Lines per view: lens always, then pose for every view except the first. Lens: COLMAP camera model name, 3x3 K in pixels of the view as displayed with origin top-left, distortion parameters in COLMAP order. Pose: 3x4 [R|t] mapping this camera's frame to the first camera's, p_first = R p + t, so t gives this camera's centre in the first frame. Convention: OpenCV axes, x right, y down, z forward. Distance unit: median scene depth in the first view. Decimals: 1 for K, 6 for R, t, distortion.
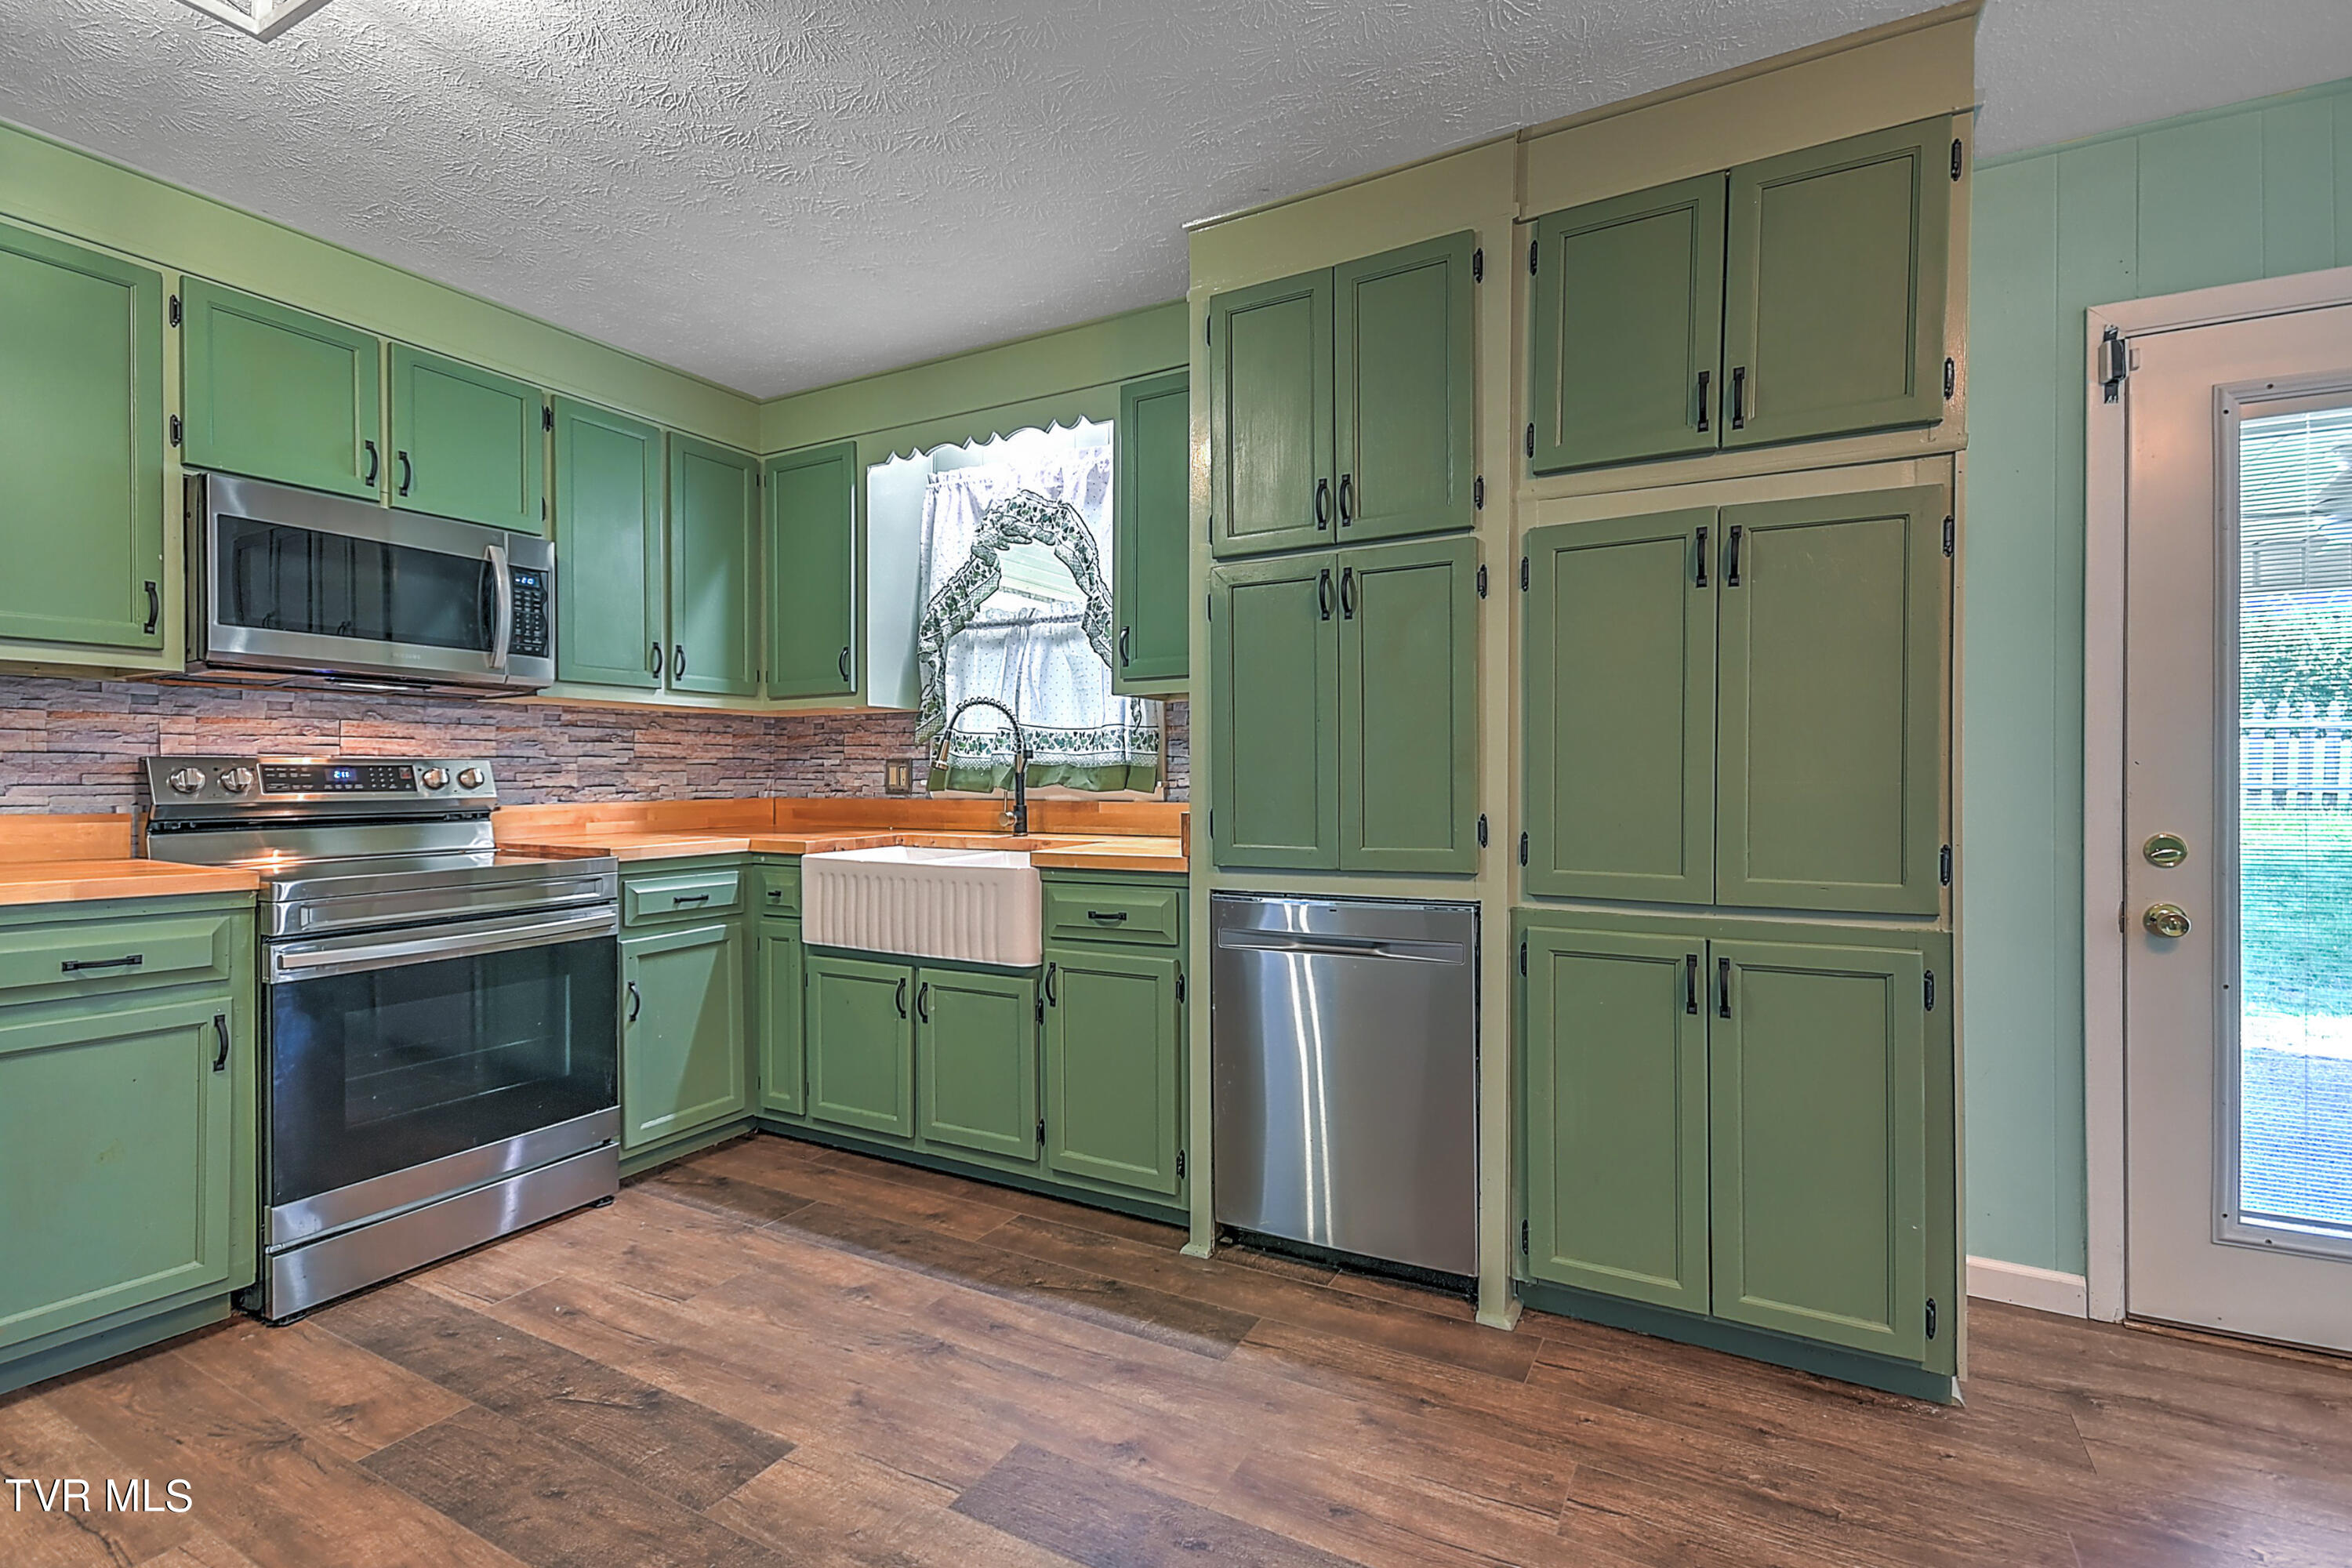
lens RADIAL K [[1085.2, 0, 1152.8], [0, 1085.2, 784.5], [0, 0, 1]] dist [0.016674, -0.001259]
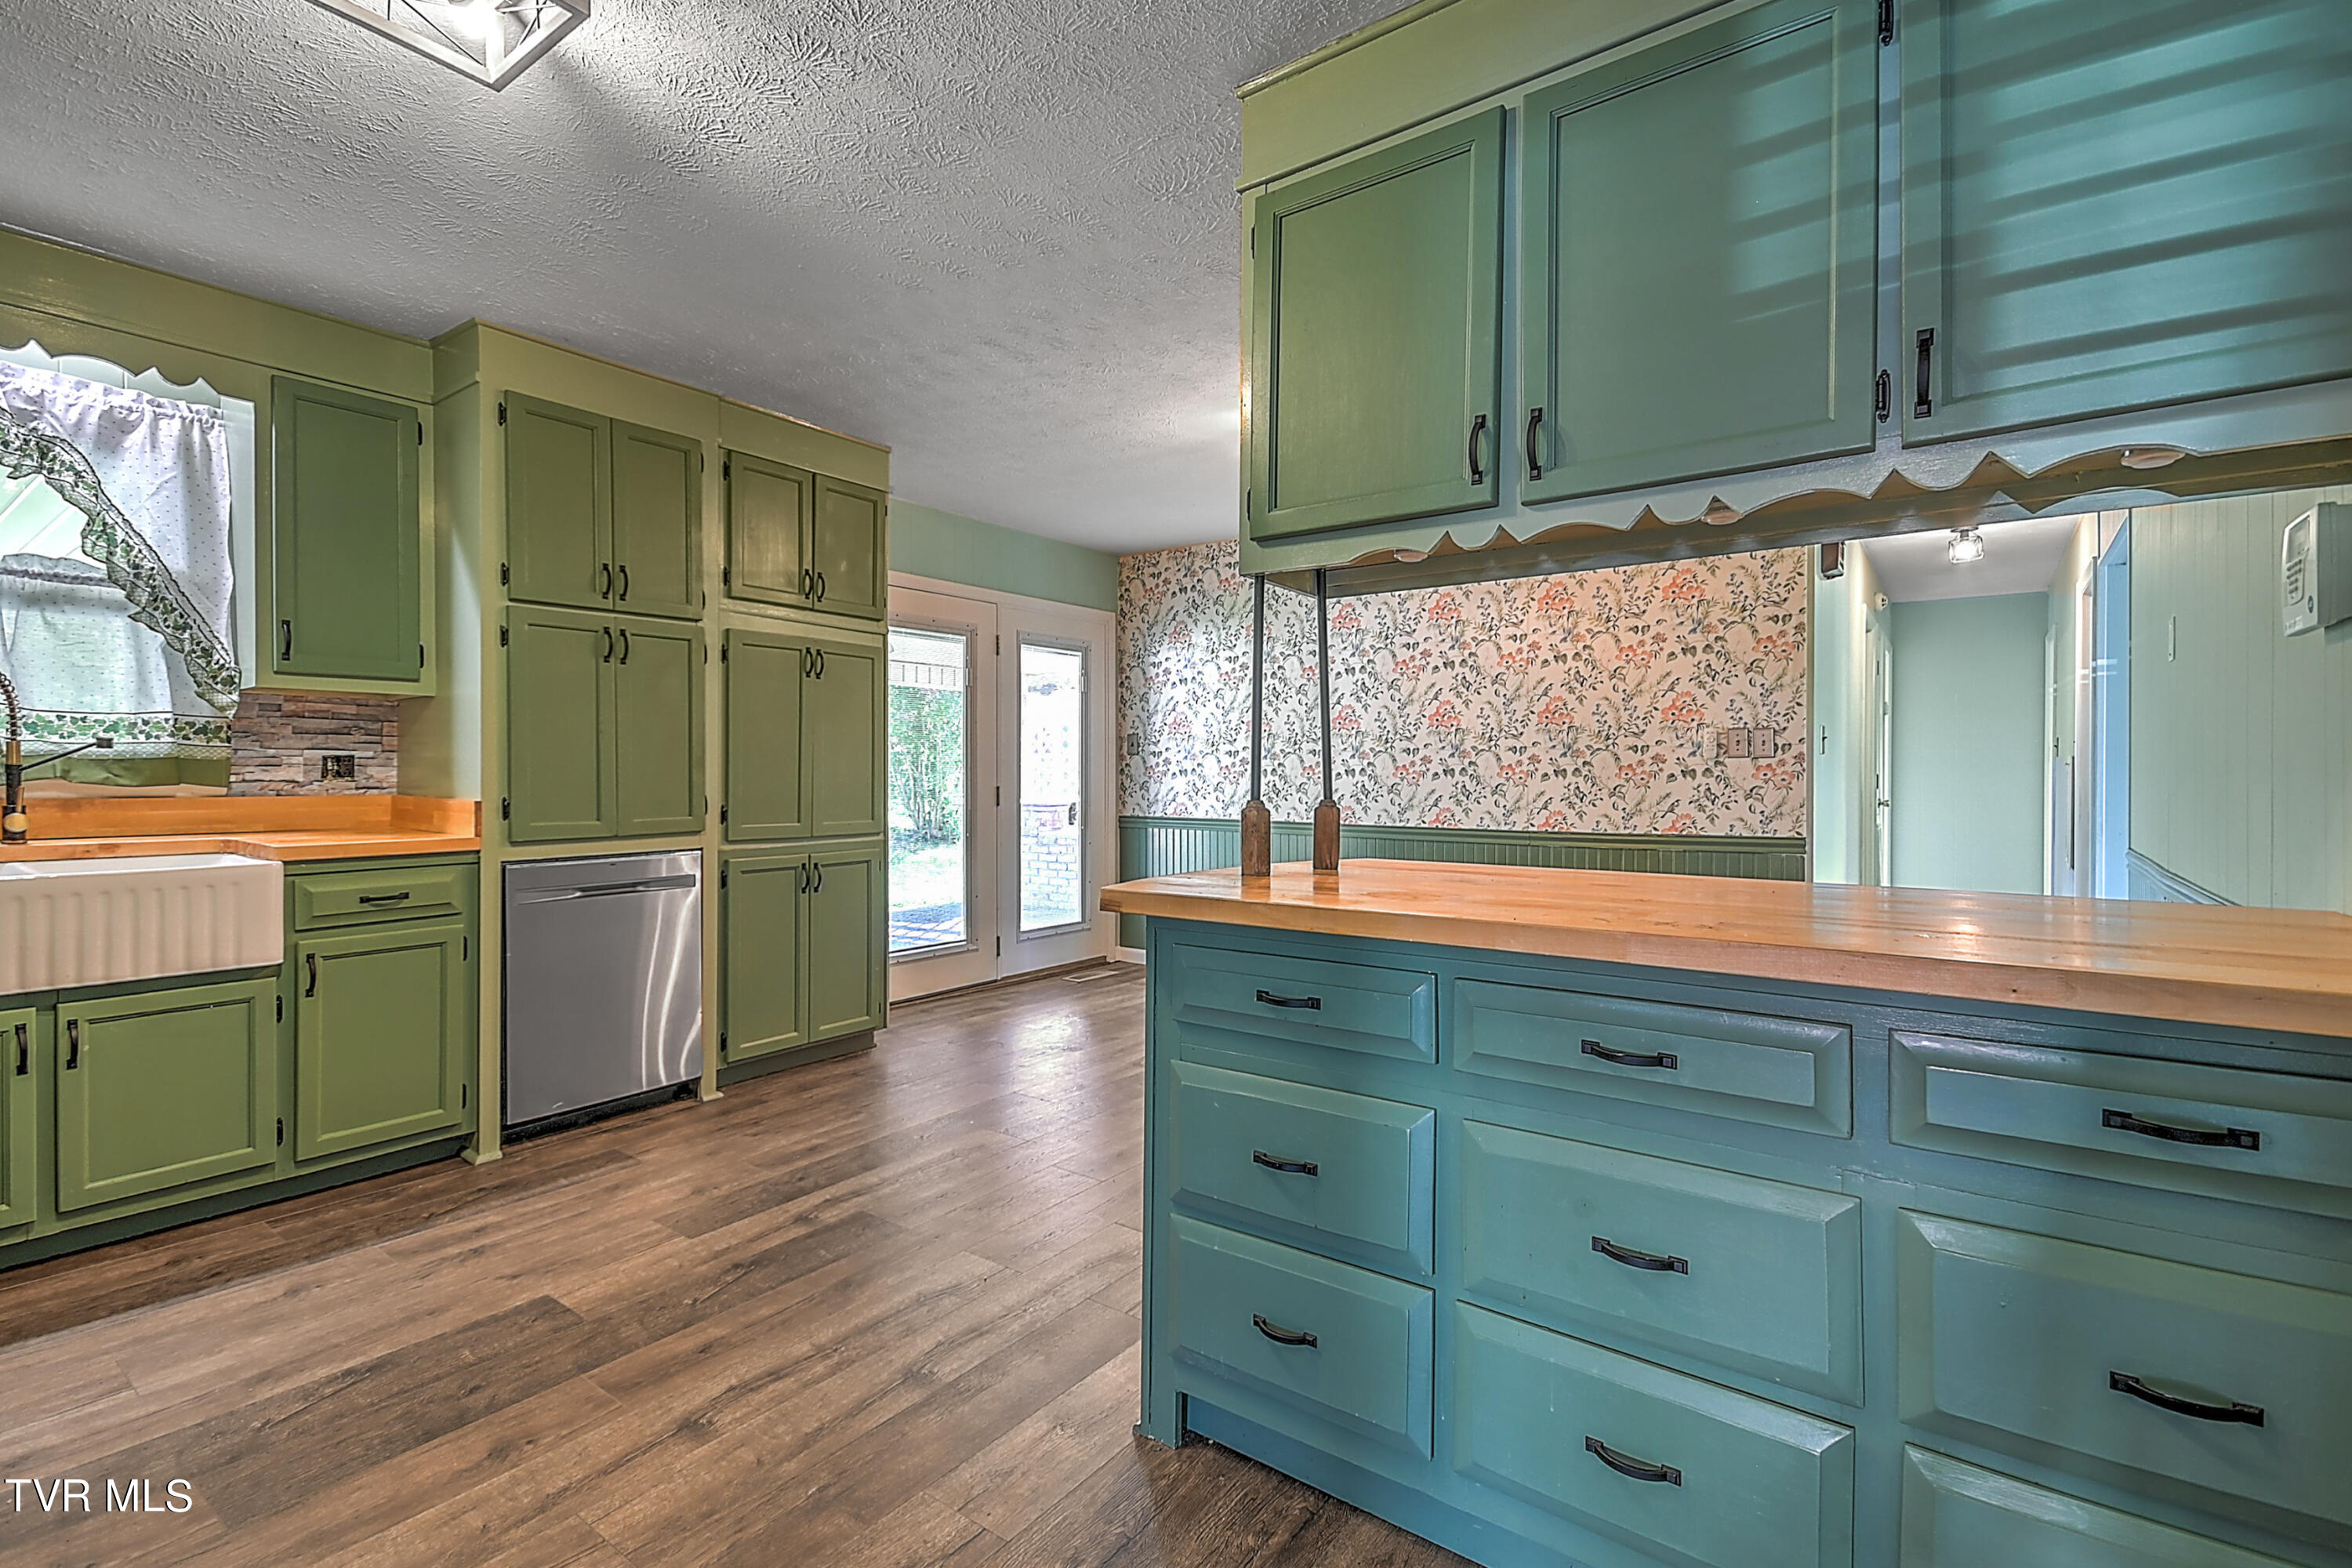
lens RADIAL K [[1085.2, 0, 1182.8], [0, 1085.2, 773.1], [0, 0, 1]] dist [0.016674, -0.001259]
pose [[0.105961, 0.001948, 0.994368, -1.066164], [0.004297, 0.999988, -0.002417, 0.001541], [-0.994361, 0.004529, 0.105952, 0.085603]]
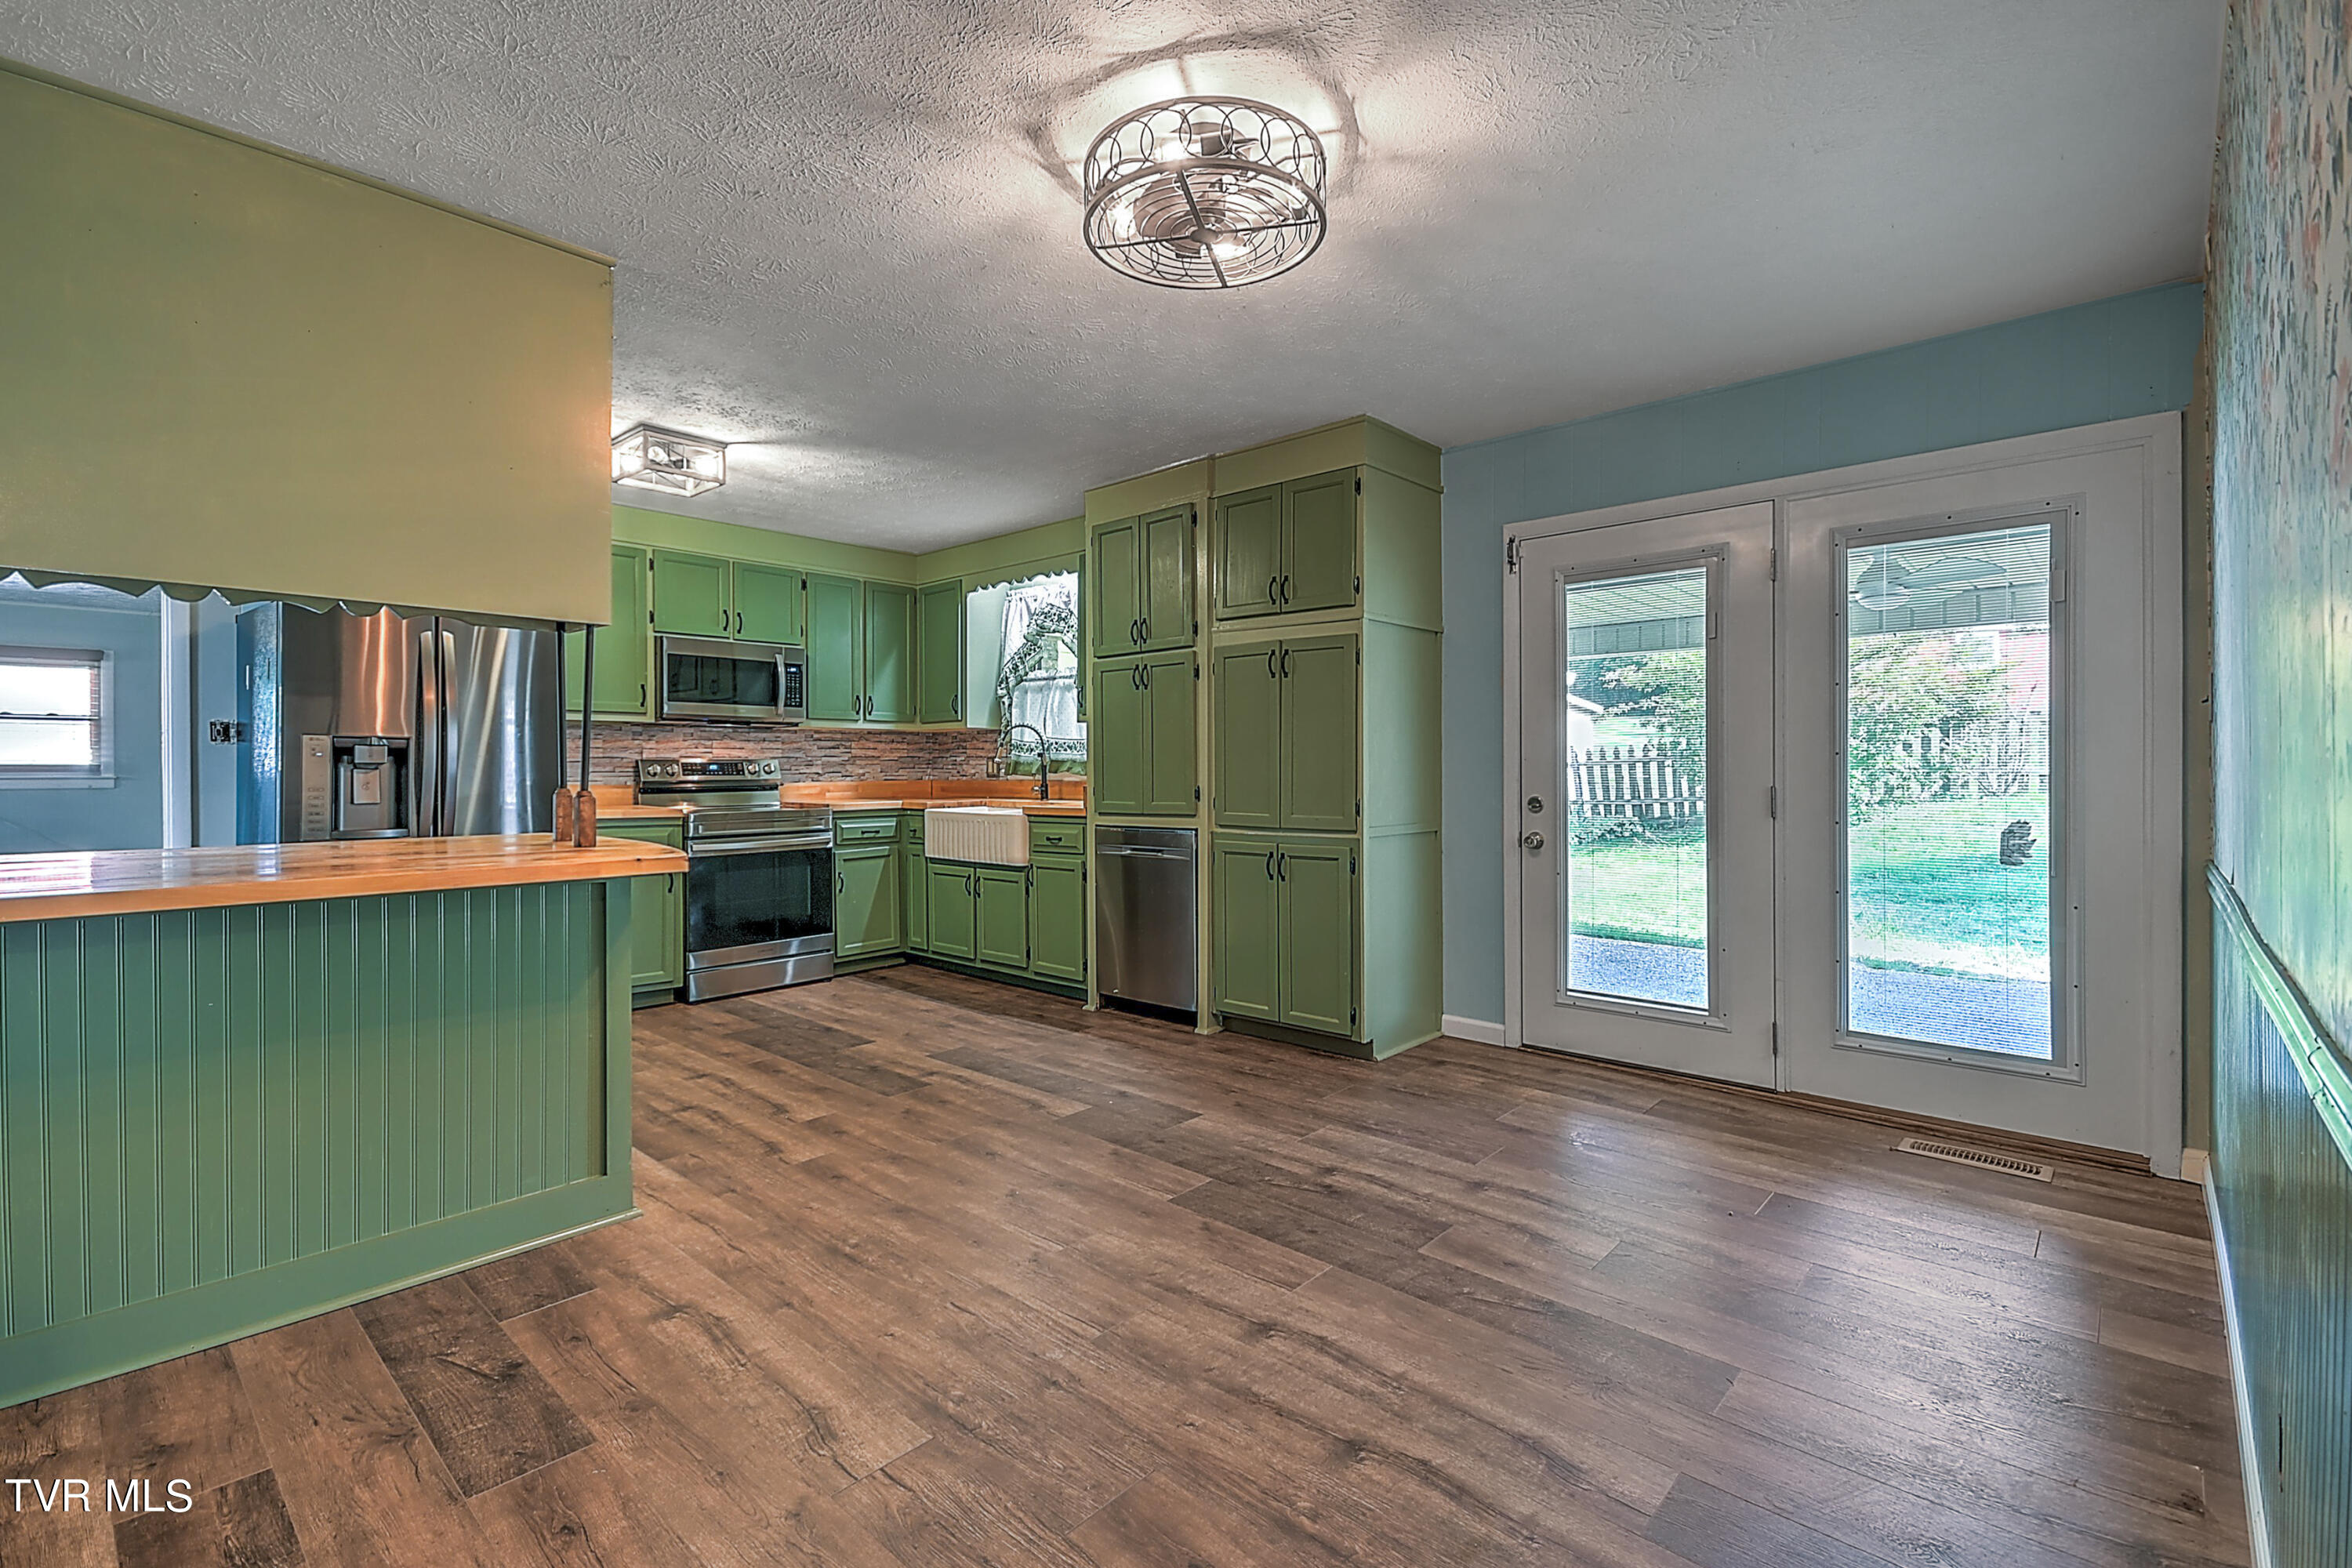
lens RADIAL K [[1043.8, 0, 1142.7], [0, 1043.8, 779.1], [0, 0, 1]] dist [0.002844, -0.000124]
pose [[0.971008, 0.001173, -0.239046, 0.565792], [-0.000197, 0.999992, 0.004109, 0.005978], [0.239048, -0.003943, 0.971000, -0.786541]]
